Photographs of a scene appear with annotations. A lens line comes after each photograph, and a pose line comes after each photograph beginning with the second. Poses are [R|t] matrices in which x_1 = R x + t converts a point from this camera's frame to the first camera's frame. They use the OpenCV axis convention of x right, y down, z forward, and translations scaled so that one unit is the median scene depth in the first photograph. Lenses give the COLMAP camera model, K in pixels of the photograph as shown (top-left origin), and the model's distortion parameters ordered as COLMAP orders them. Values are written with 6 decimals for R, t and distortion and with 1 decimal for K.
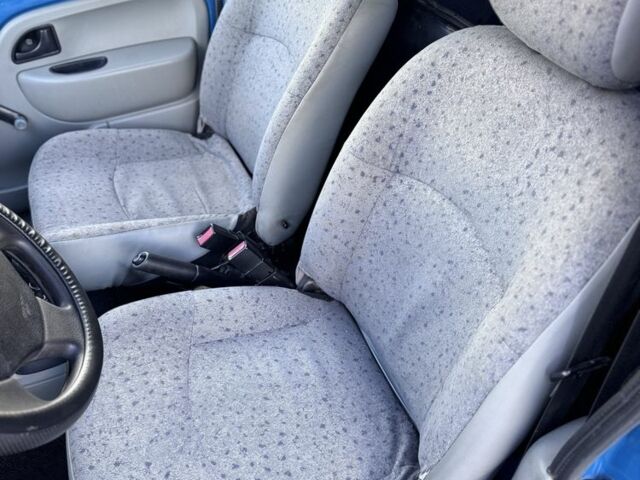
lens RADIAL K [[591.6, 0, 320.0], [0, 591.6, 240.0], [0, 0, 1]] dist [0.162277, -0.293517]
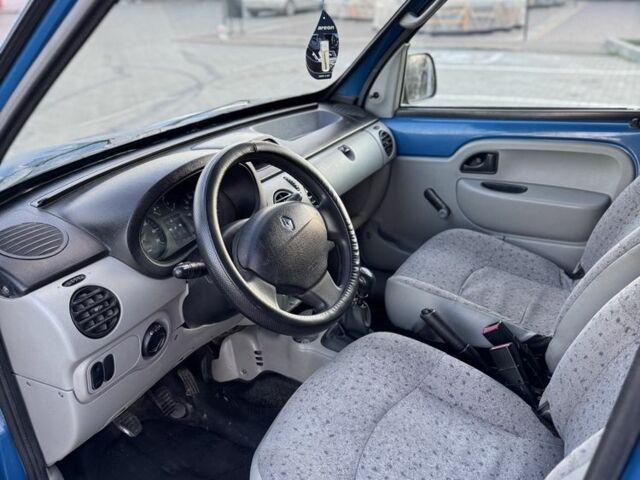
lens RADIAL K [[591.6, 0, 320.0], [0, 591.6, 240.0], [0, 0, 1]] dist [0.162277, -0.293517]
pose [[0.620791, 0.340344, -0.706246, 0.393400], [-0.512580, 0.857835, -0.037163, 0.064339], [0.593194, 0.385078, 0.706990, -0.083475]]
